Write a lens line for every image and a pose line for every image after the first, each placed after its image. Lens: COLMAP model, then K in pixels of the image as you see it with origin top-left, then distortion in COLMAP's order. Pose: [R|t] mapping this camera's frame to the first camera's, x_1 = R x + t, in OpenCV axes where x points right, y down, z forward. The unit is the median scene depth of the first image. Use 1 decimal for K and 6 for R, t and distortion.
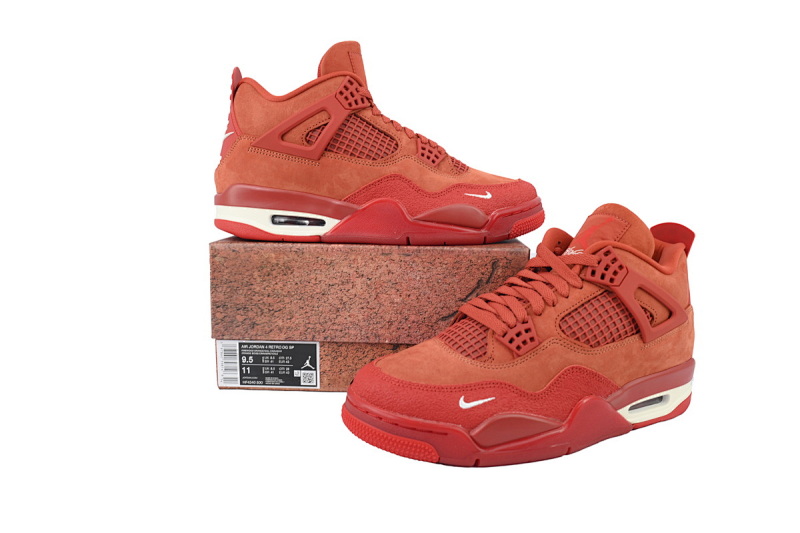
lens RADIAL K [[647.3, 0, 398.6], [0, 647.3, 263.2], [0, 0, 1]] dist [-0.002003, 0.004568]
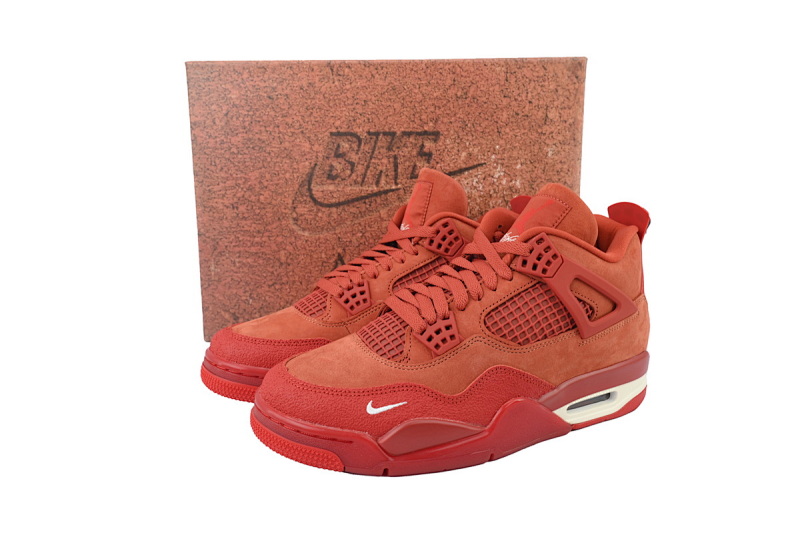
lens RADIAL K [[647.3, 0, 403.0], [0, 647.3, 269.2], [0, 0, 1]] dist [-0.002003, 0.004568]
pose [[0.999322, -0.006551, -0.036237, 0.164743], [0.008890, 0.997861, 0.064761, -0.036587], [0.035735, -0.065039, 0.997243, 0.090576]]
